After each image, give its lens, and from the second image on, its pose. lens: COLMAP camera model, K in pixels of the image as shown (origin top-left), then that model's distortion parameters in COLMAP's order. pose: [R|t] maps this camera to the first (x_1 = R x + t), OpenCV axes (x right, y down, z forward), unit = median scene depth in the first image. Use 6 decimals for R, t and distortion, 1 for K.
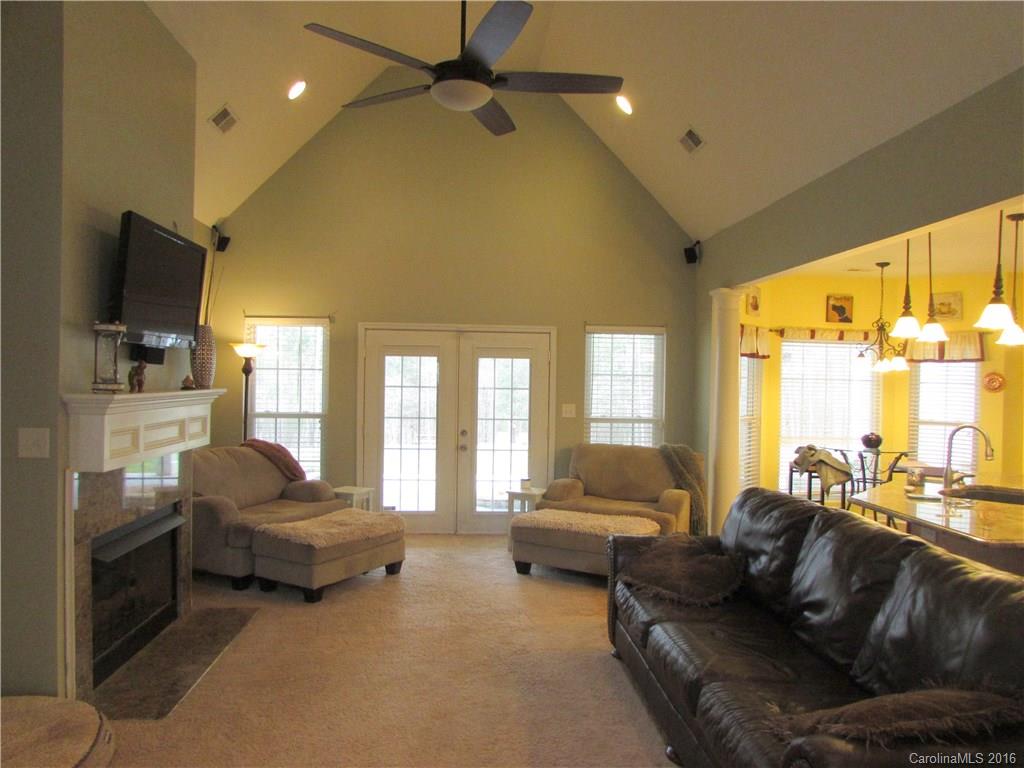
lens RADIAL K [[709.3, 0, 512.0], [0, 709.3, 384.0], [0, 0, 1]] dist [-0.002288, -0.055469]
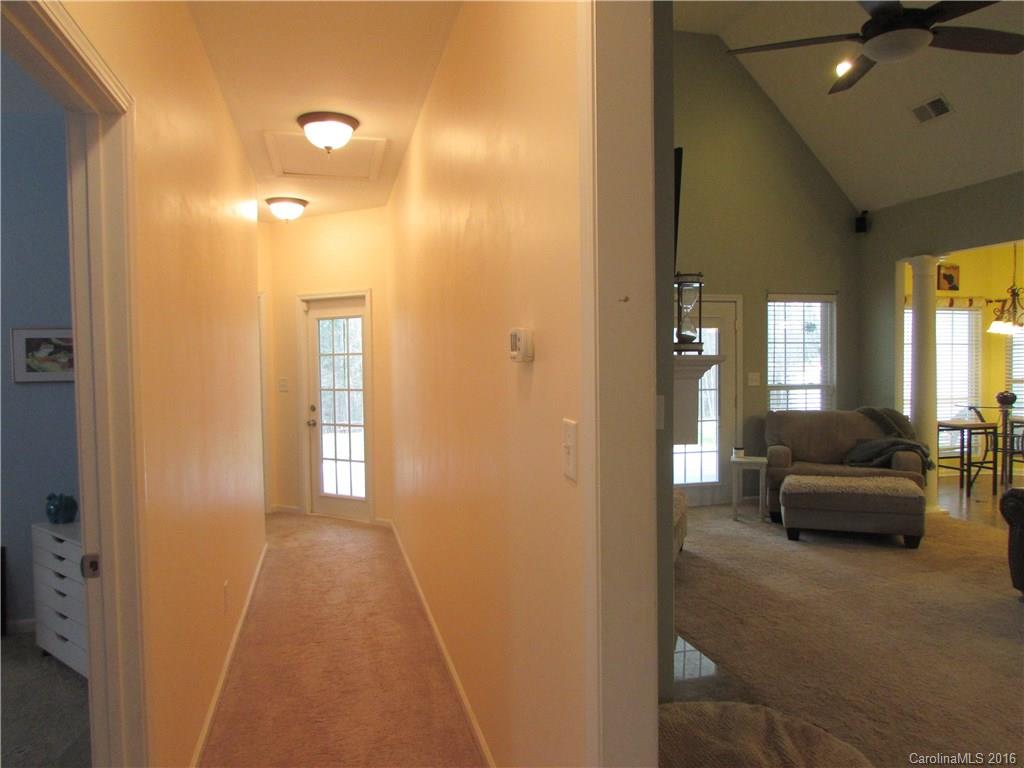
lens RADIAL K [[709.3, 0, 512.0], [0, 709.3, 384.0], [0, 0, 1]] dist [-0.002288, -0.055469]
pose [[0.985759, -0.032226, 0.165048, -0.420301], [0.027385, 0.999128, 0.031523, 0.003581], [-0.165920, -0.026555, 0.985782, 0.067898]]
